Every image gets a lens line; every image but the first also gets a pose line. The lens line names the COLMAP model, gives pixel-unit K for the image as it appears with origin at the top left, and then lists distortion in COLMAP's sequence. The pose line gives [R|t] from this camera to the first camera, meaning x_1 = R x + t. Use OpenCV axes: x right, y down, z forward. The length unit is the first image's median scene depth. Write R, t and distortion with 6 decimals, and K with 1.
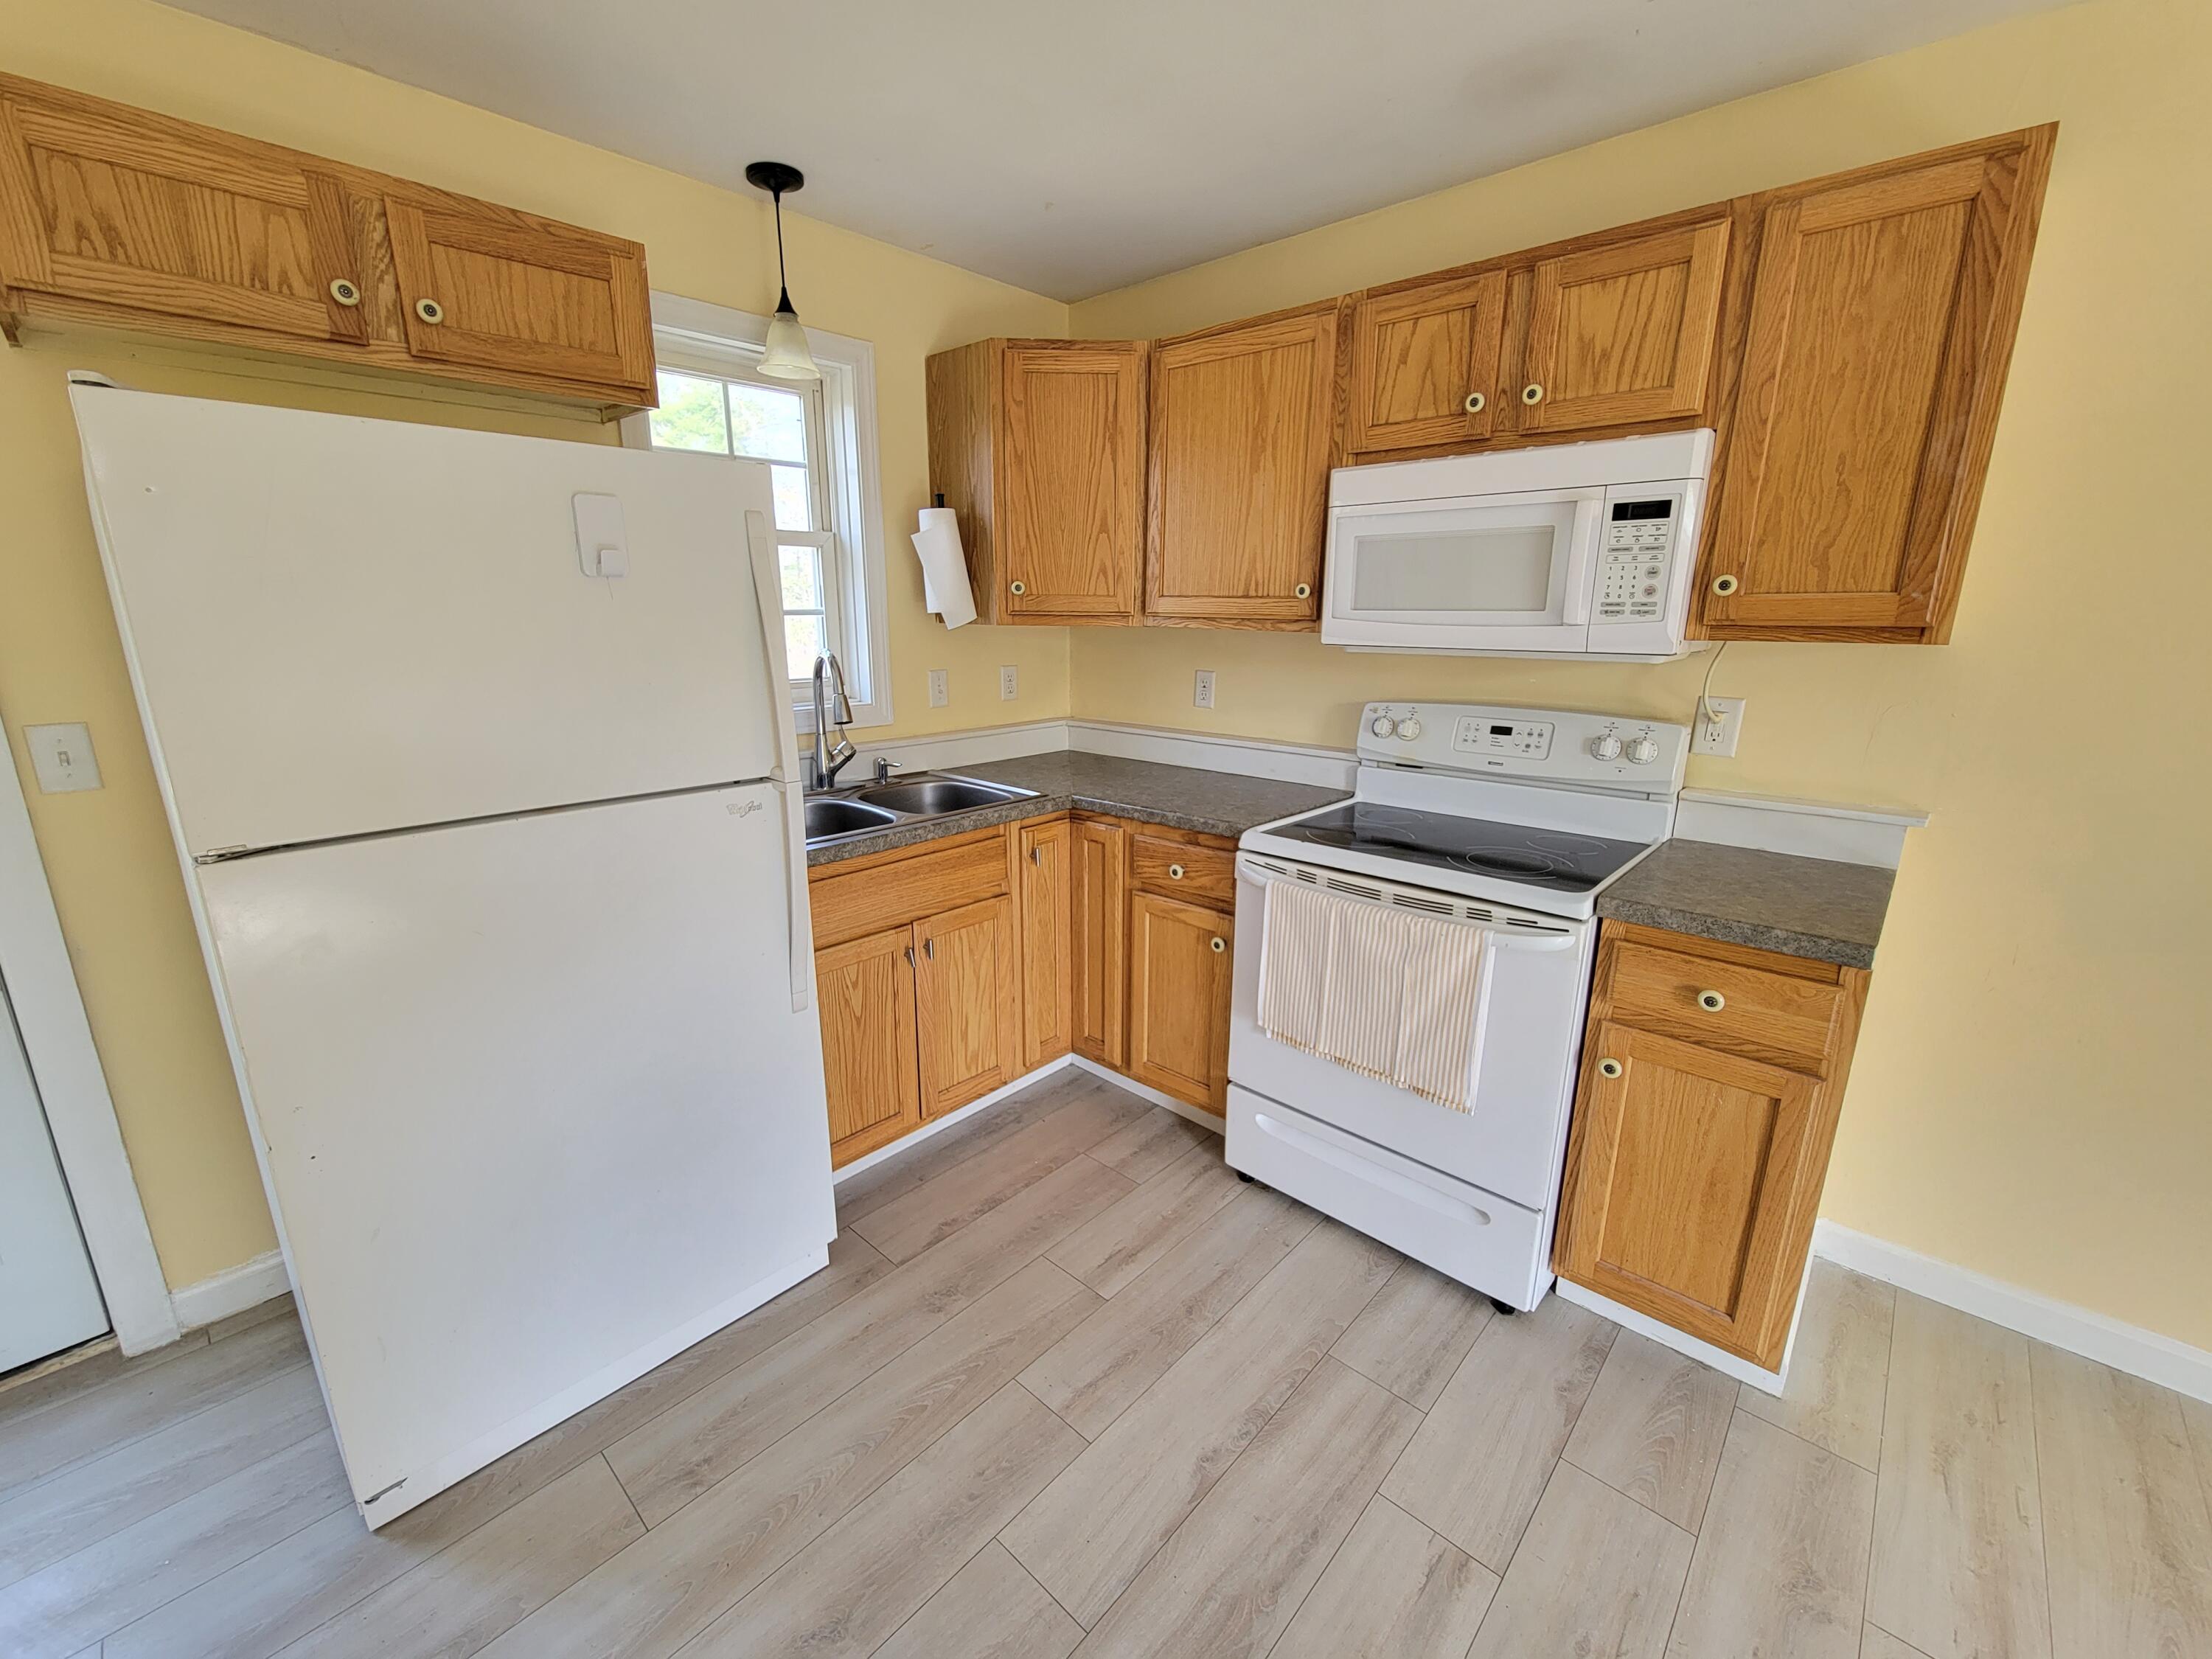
lens RADIAL K [[903.0, 0, 1100.1], [0, 903.0, 841.2], [0, 0, 1]] dist [-0.001026, -0.001903]
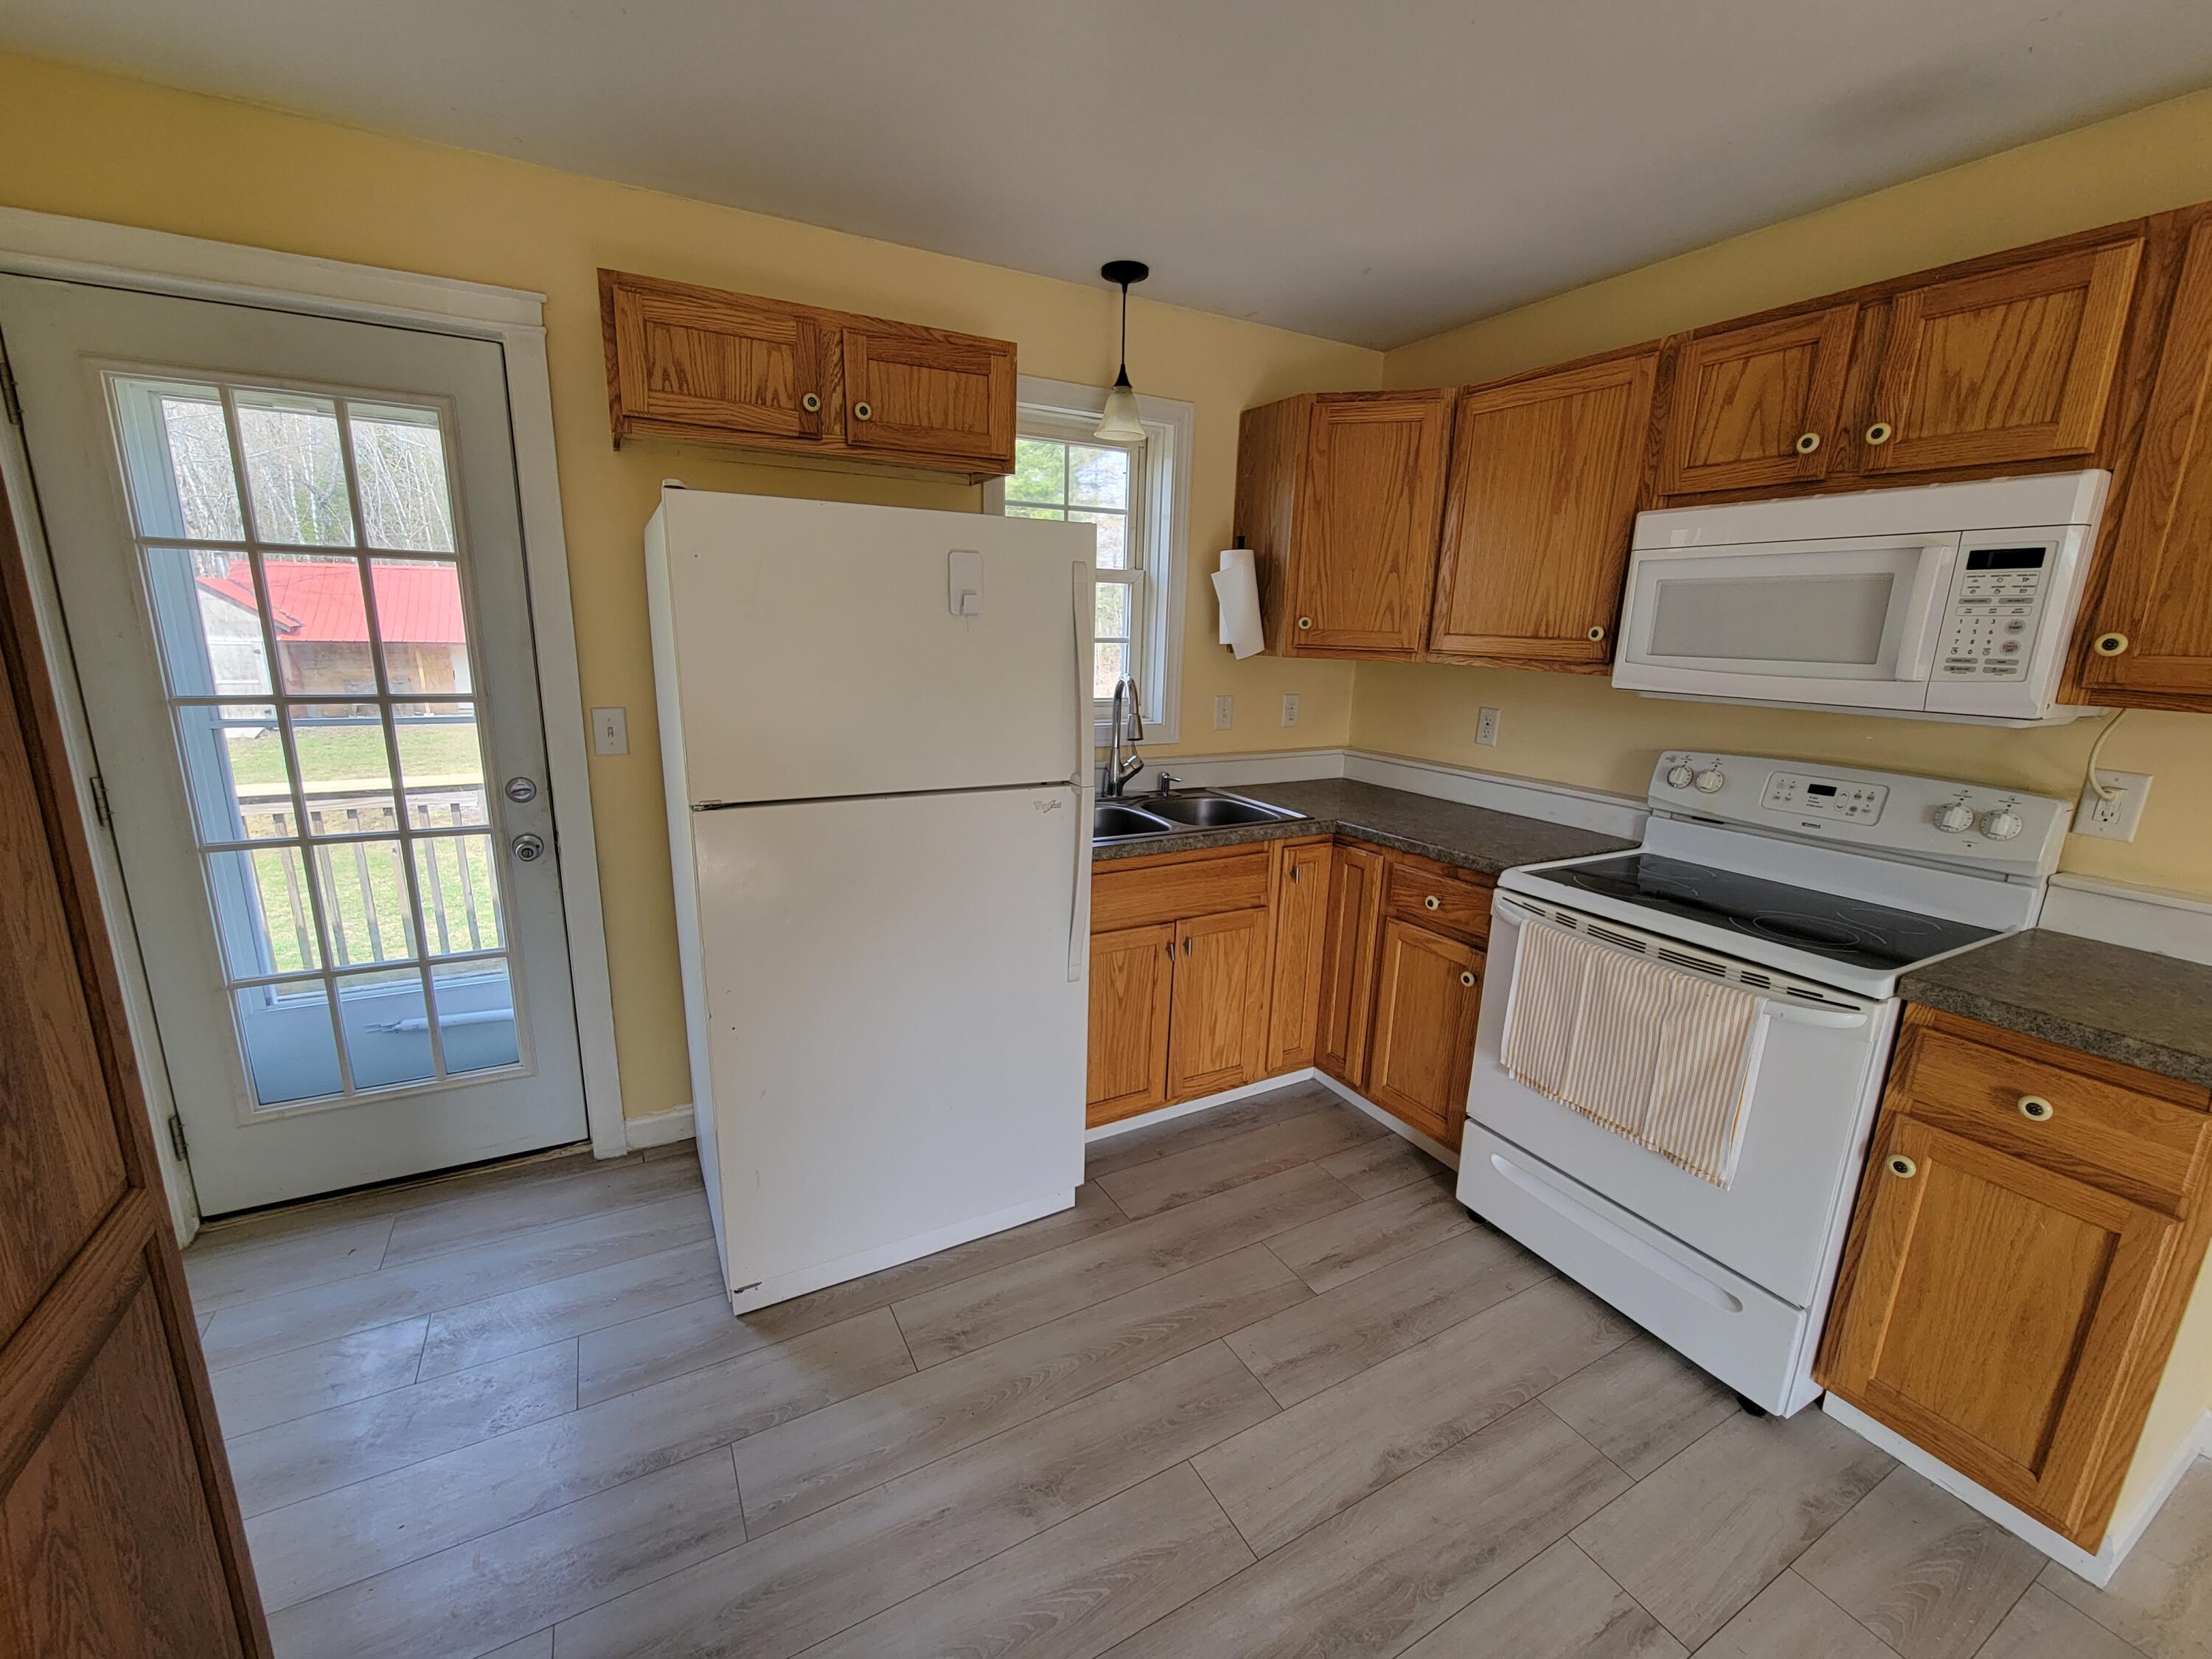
lens RADIAL K [[903.0, 0, 1098.5], [0, 903.0, 842.4], [0, 0, 1]] dist [-0.001026, -0.001903]
pose [[0.947810, 0.094373, -0.304549, 0.039593], [-0.100953, 0.994874, -0.005894, 0.011952], [0.302432, 0.036331, 0.952478, -0.117160]]
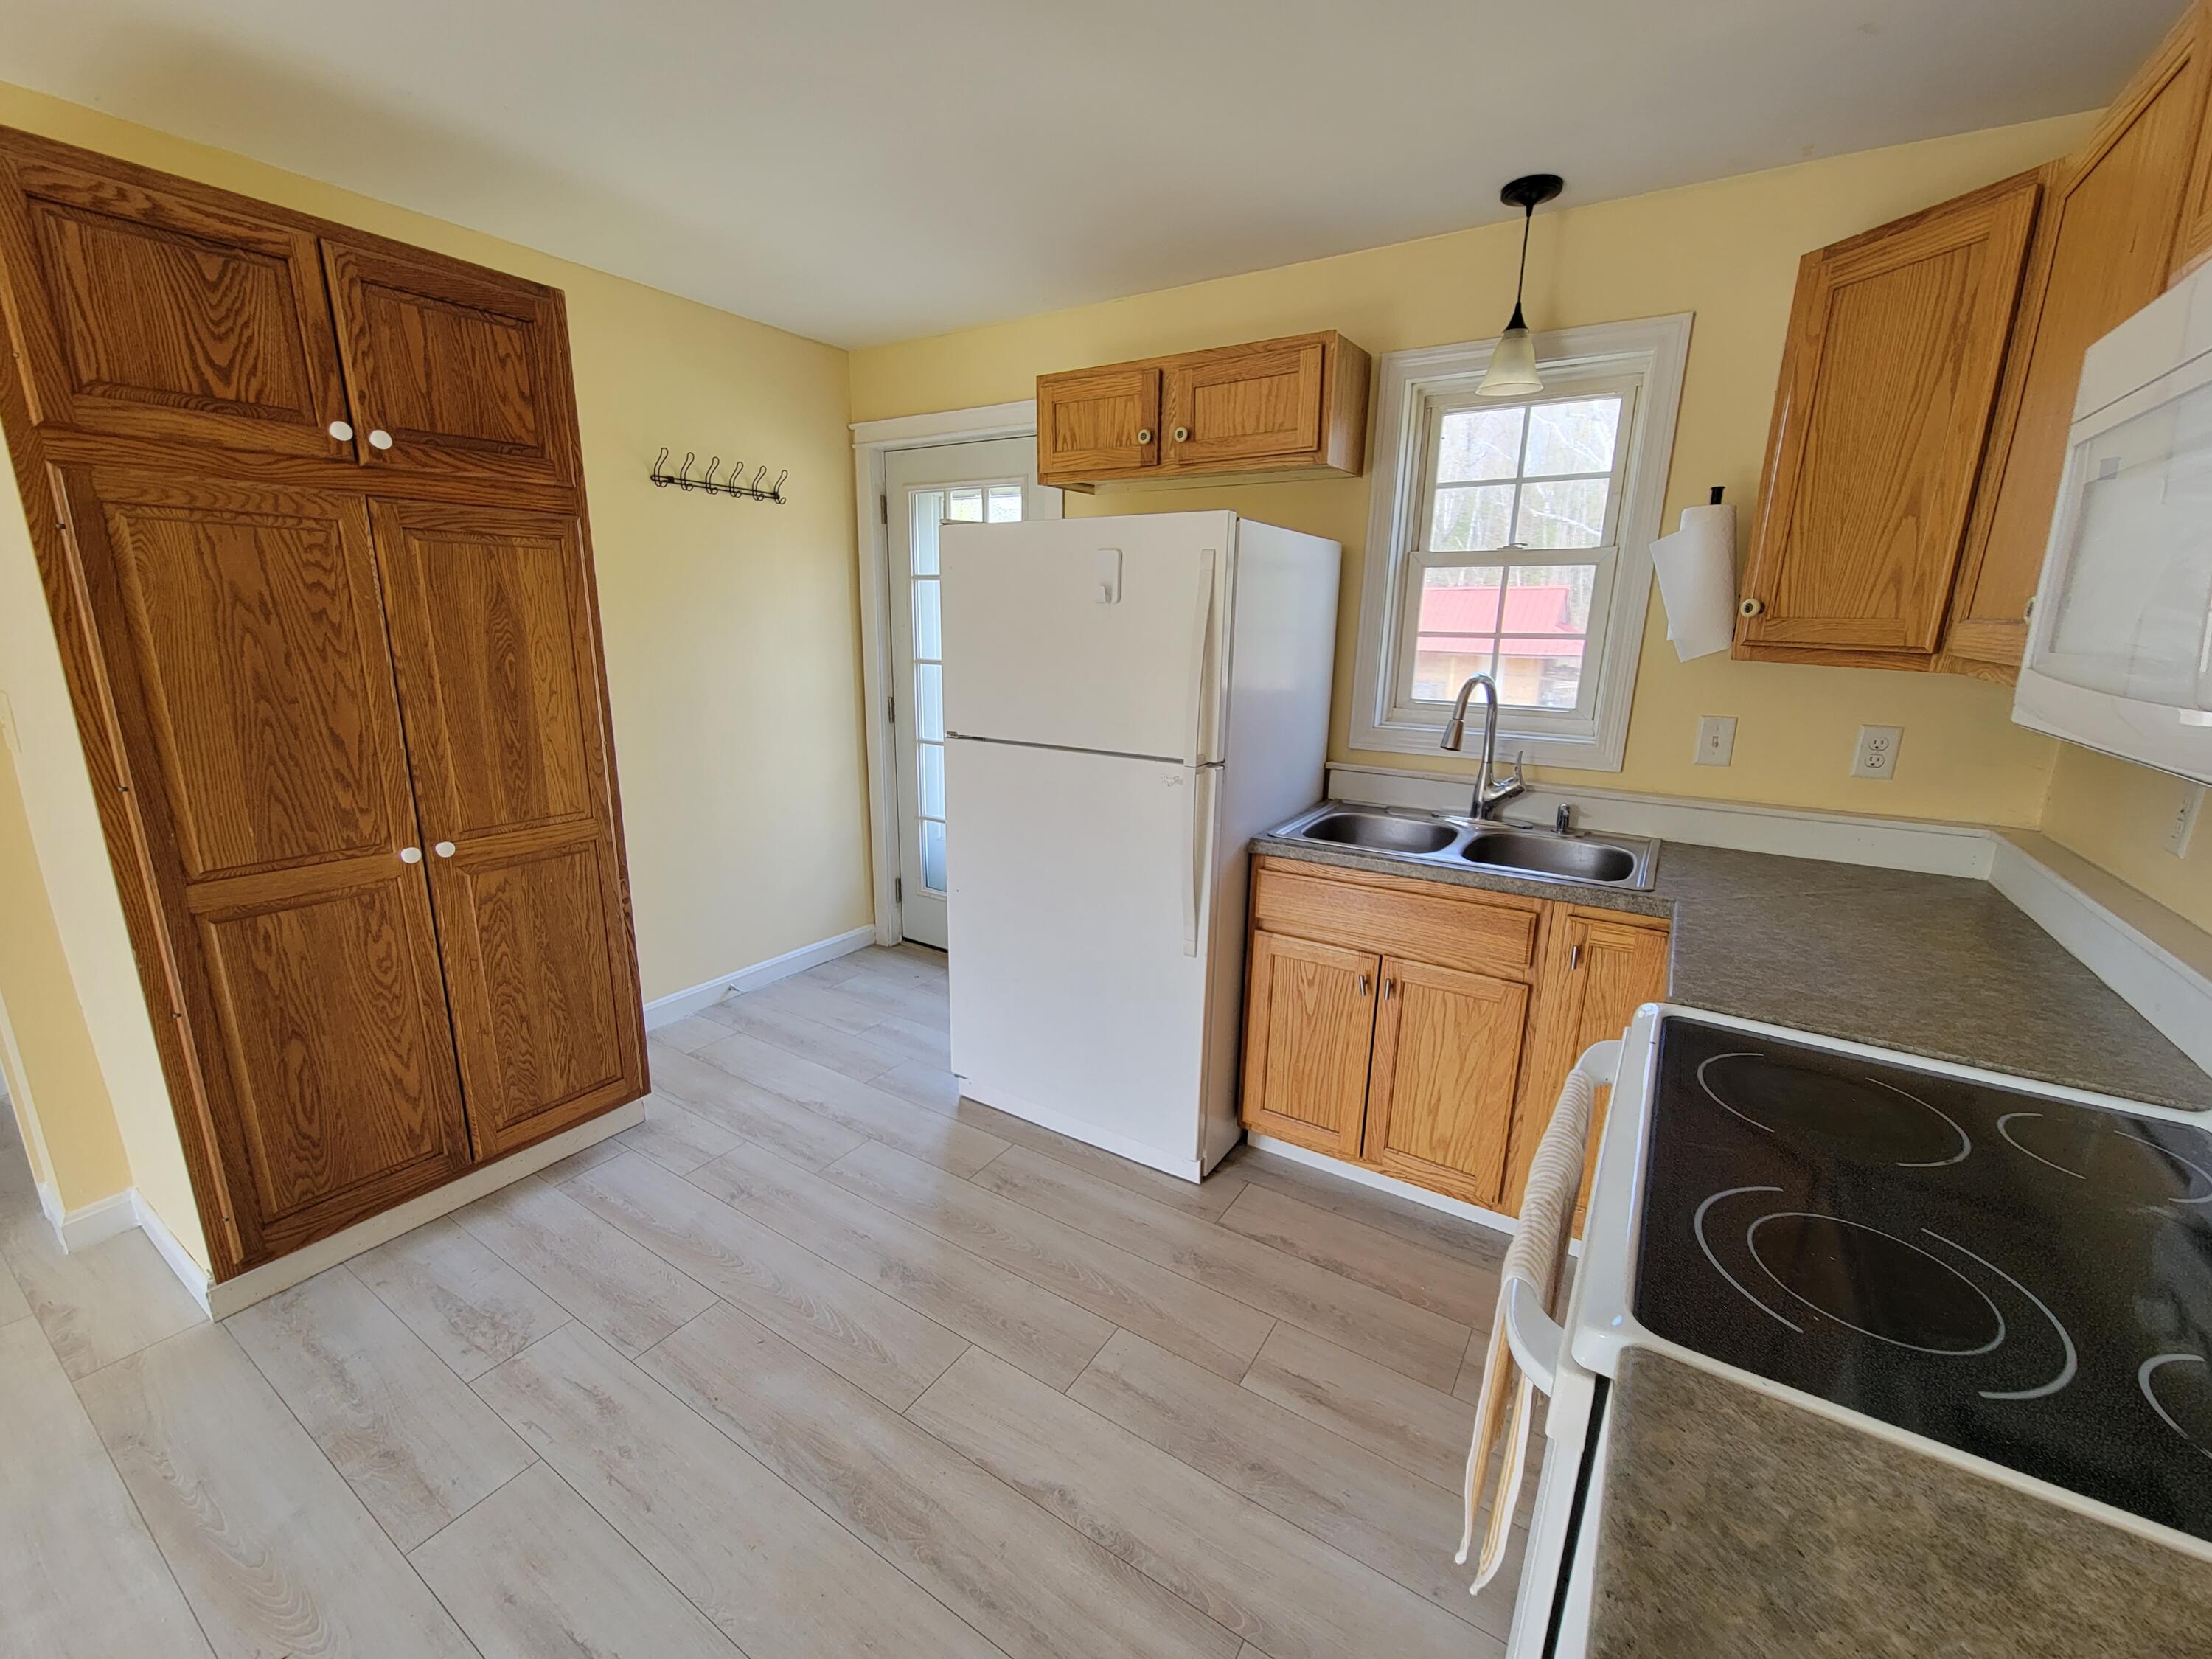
lens RADIAL K [[903.0, 0, 1094.8], [0, 903.0, 841.8], [0, 0, 1]] dist [-0.001026, -0.001903]
pose [[0.171504, 0.238418, -0.955899, 0.777043], [-0.263339, 0.946065, 0.188717, -0.154301], [0.949336, 0.219359, 0.225039, 0.575838]]
